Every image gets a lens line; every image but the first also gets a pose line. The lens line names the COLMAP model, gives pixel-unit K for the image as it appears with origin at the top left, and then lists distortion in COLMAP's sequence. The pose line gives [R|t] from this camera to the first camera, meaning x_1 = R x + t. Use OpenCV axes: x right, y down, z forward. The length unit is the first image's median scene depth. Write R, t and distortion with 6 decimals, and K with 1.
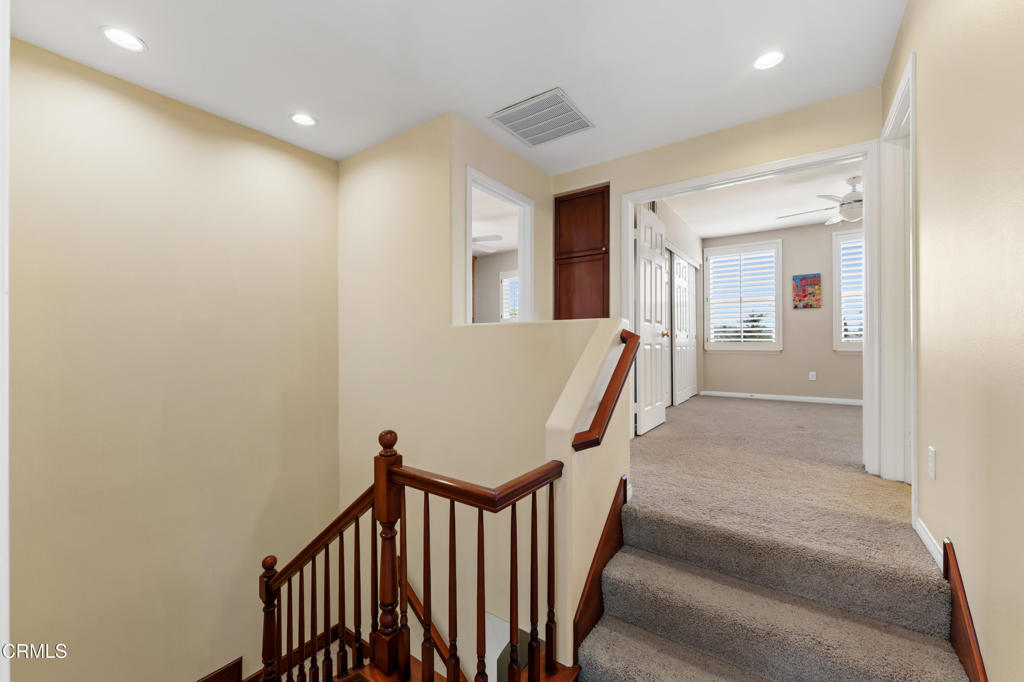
lens RADIAL K [[411.2, 0, 507.1], [0, 411.2, 345.6], [0, 0, 1]] dist [0.000642, -0.000431]
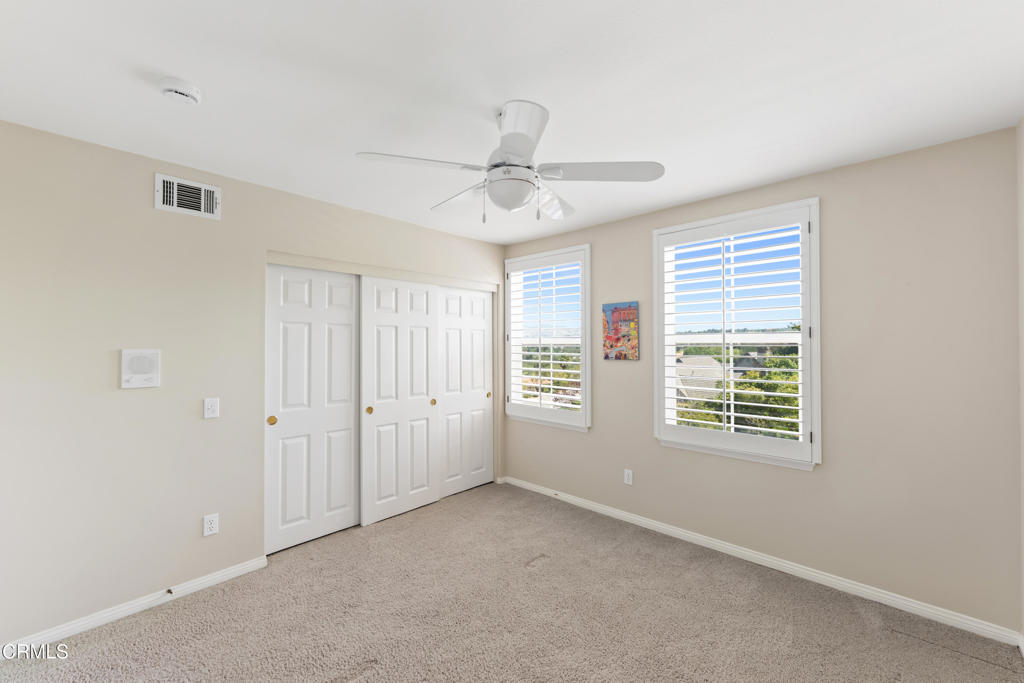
lens RADIAL K [[411.2, 0, 512.9], [0, 411.2, 346.8], [0, 0, 1]] dist [0.000642, -0.000431]
pose [[0.992340, 0.005669, -0.123407, 0.640340], [-0.006662, 0.999949, -0.007637, -0.103272], [0.123357, 0.008401, 0.992327, 0.392108]]
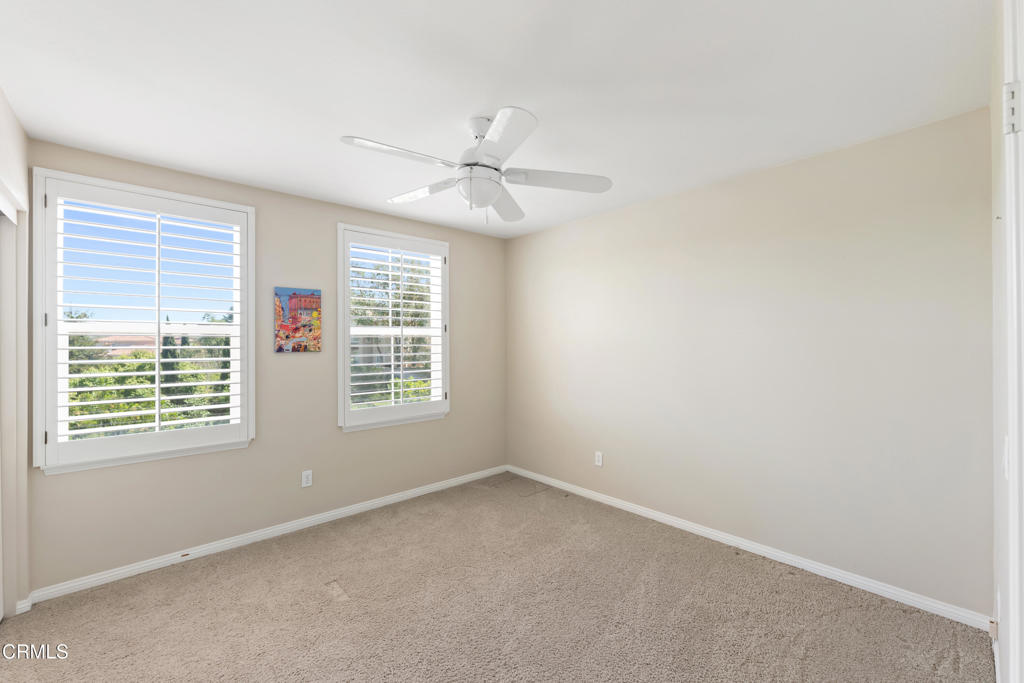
lens RADIAL K [[432.2, 0, 532.3], [0, 432.2, 335.8], [0, 0, 1]] dist [-0.014475, 0.000521]
pose [[0.144974, 0.011202, 0.989372, 0.221748], [0.005200, 0.999913, -0.012084, -0.102728], [-0.989422, 0.006897, 0.144903, 0.614762]]
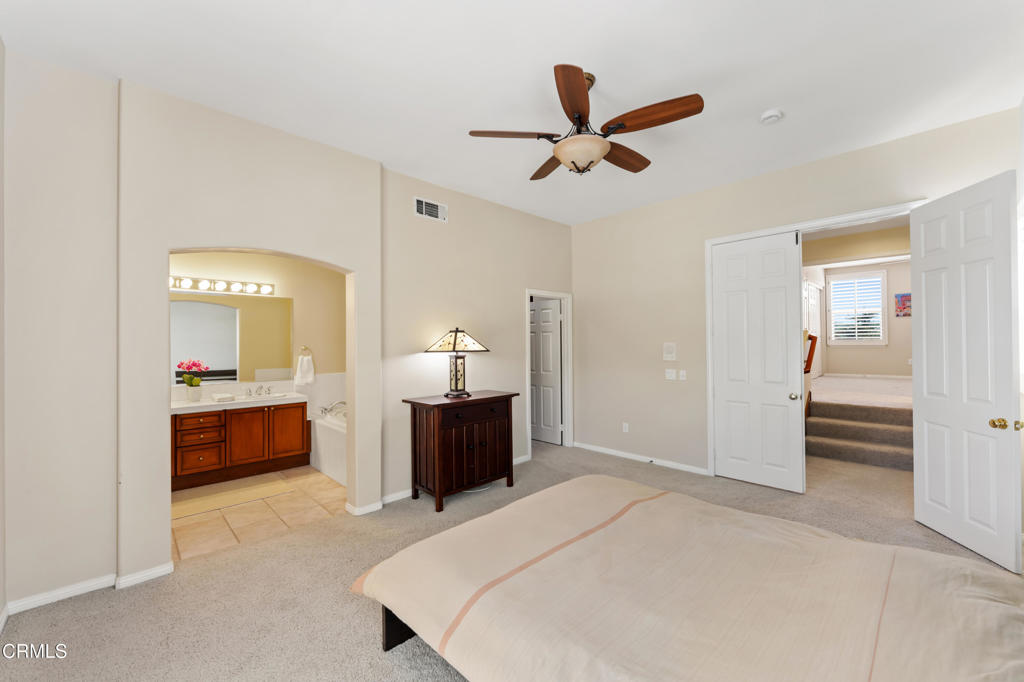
lens RADIAL K [[411.2, 0, 505.3], [0, 411.2, 343.1], [0, 0, 1]] dist [0.000642, -0.000431]
pose [[0.984078, -0.005933, -0.177636, -0.426845], [0.004800, 0.999965, -0.006807, 0.008842], [0.177670, 0.005846, 0.984073, -0.709537]]
